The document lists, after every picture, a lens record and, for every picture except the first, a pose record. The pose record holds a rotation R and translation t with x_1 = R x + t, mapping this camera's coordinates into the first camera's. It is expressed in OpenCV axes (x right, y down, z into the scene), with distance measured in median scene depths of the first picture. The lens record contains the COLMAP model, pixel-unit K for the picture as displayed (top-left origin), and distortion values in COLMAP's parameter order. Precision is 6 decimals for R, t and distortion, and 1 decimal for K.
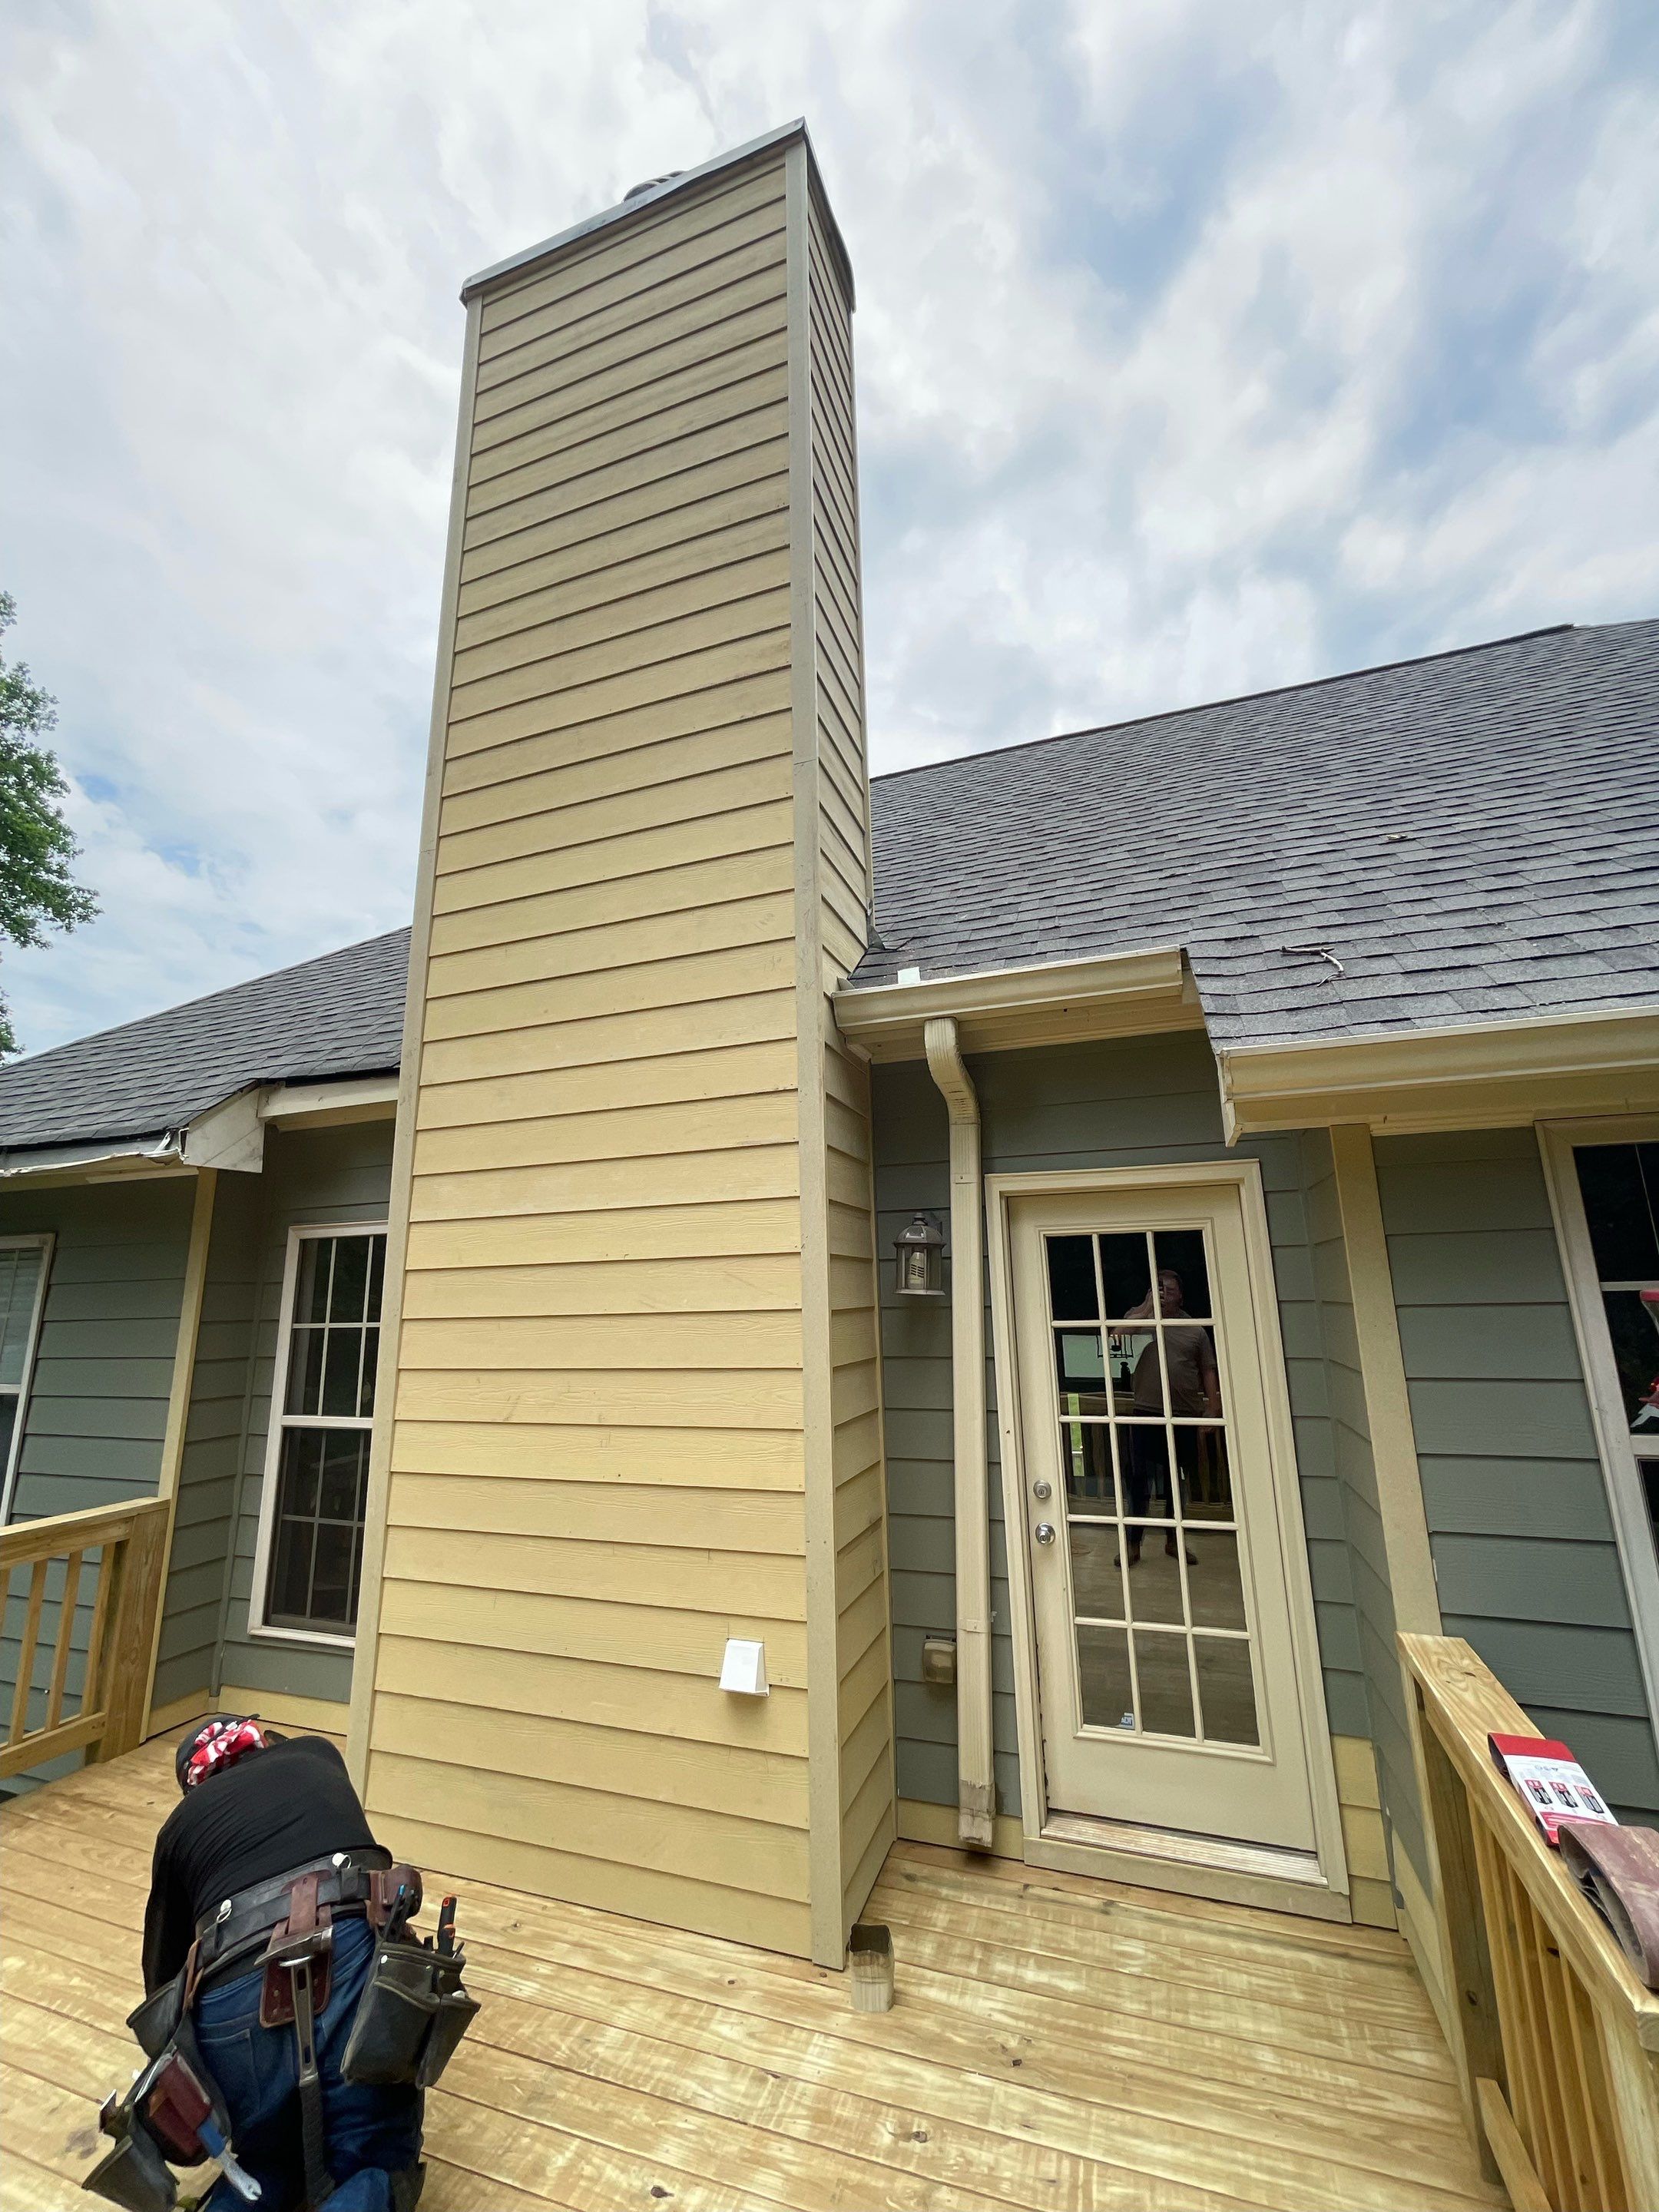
lens RADIAL K [[899.4, 0, 829.5], [0, 899.4, 1106.0], [0, 0, 1]] dist [-0.001112, -0.000060]
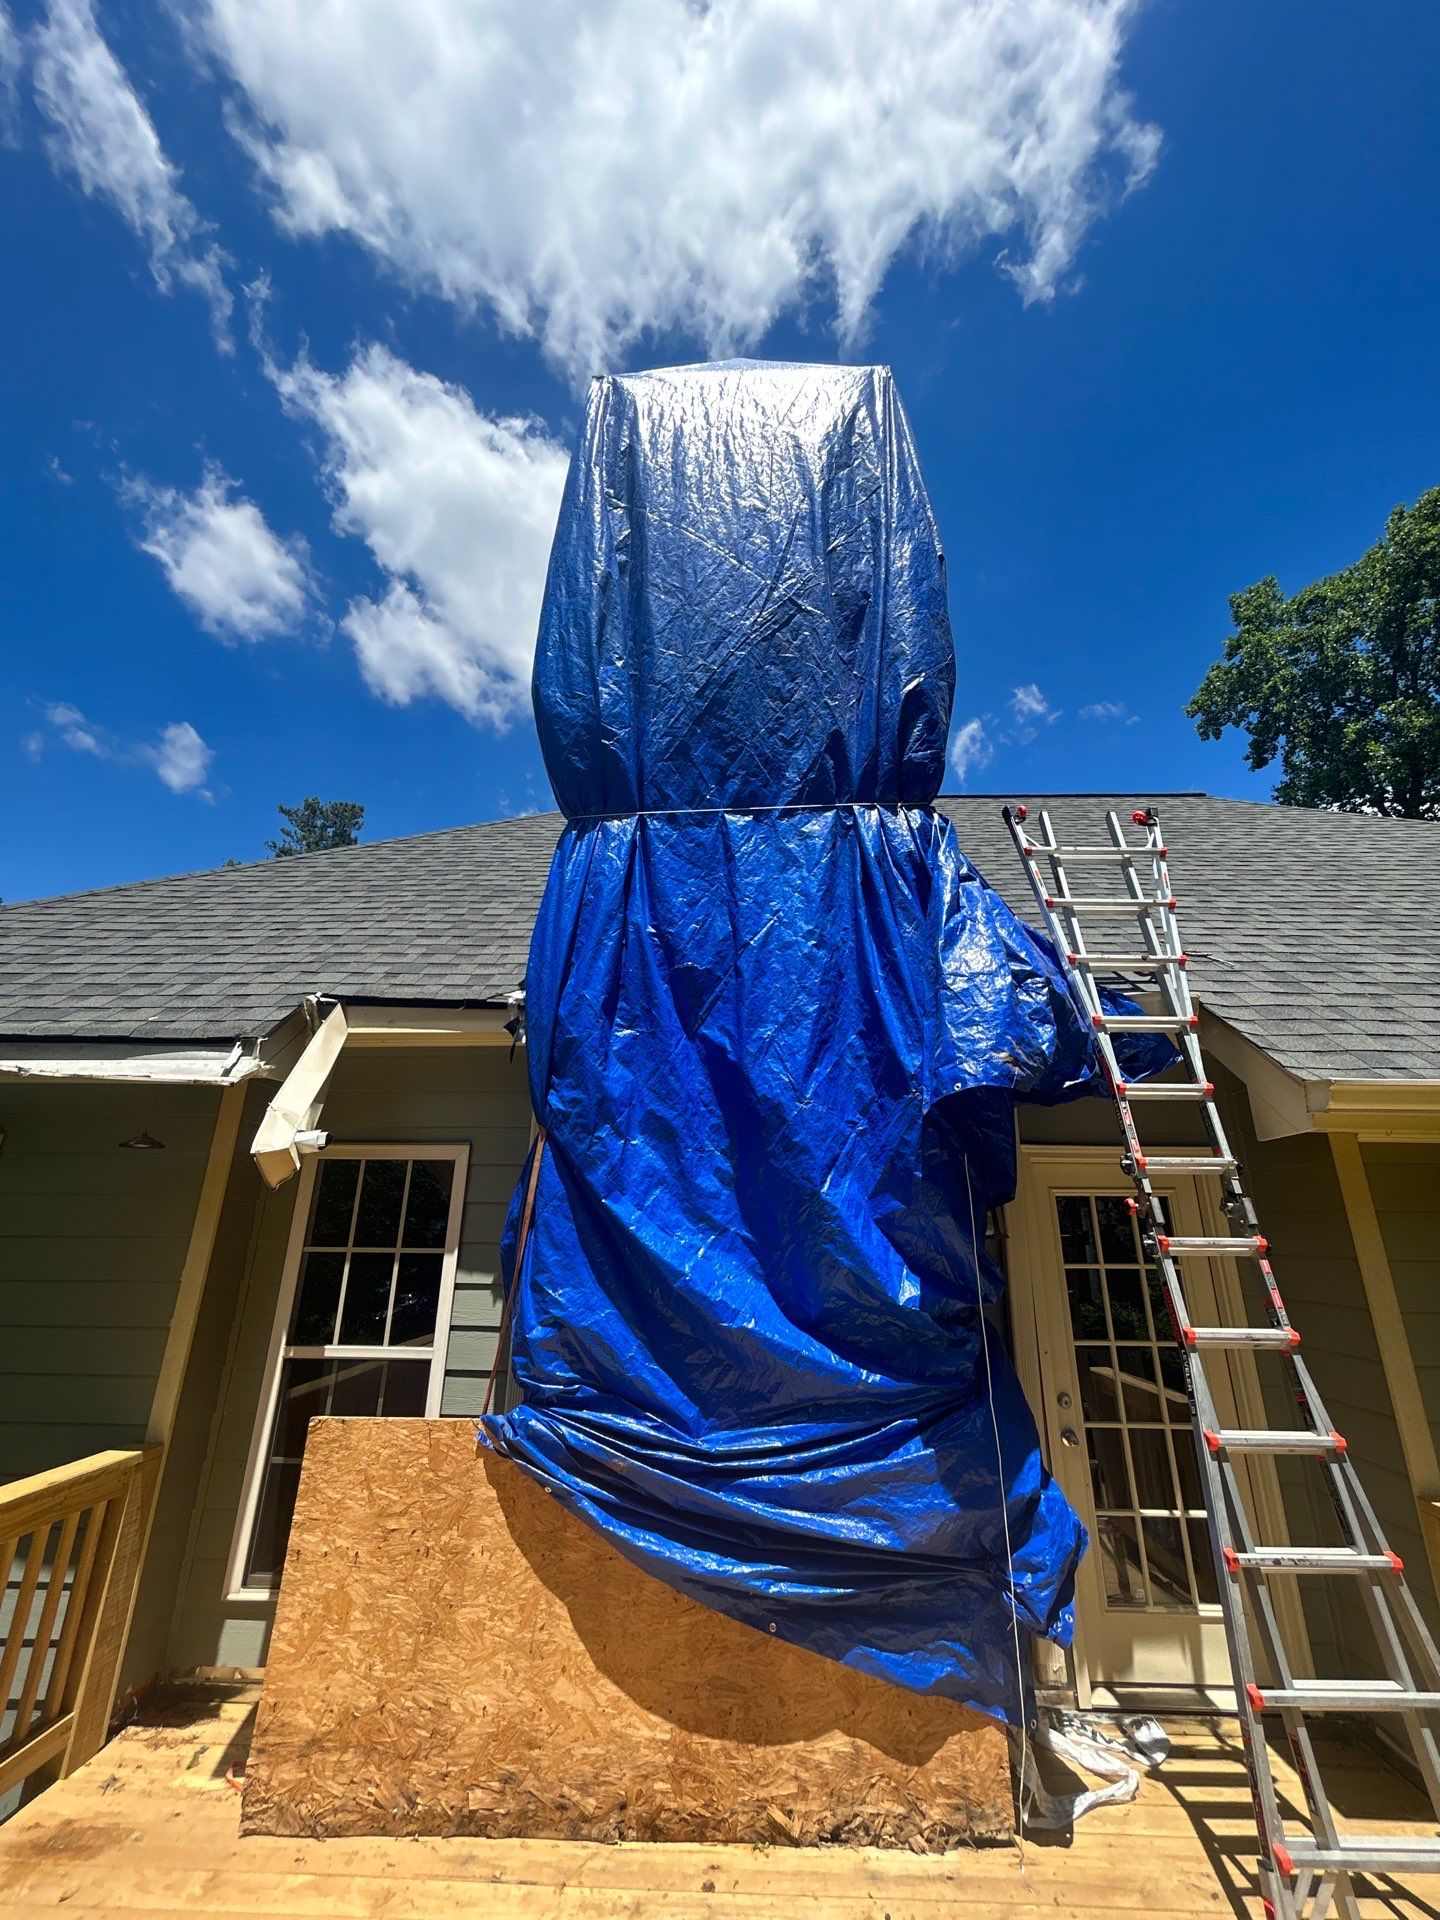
lens RADIAL K [[762.2, 0, 735.9], [0, 762.2, 967.8], [0, 0, 1]] dist [-0.001638, -0.000104]
pose [[0.953499, 0.129686, 0.272069, -0.451605], [-0.095502, 0.986181, -0.135378, 0.011134], [-0.285866, 0.103100, 0.952707, 0.045912]]
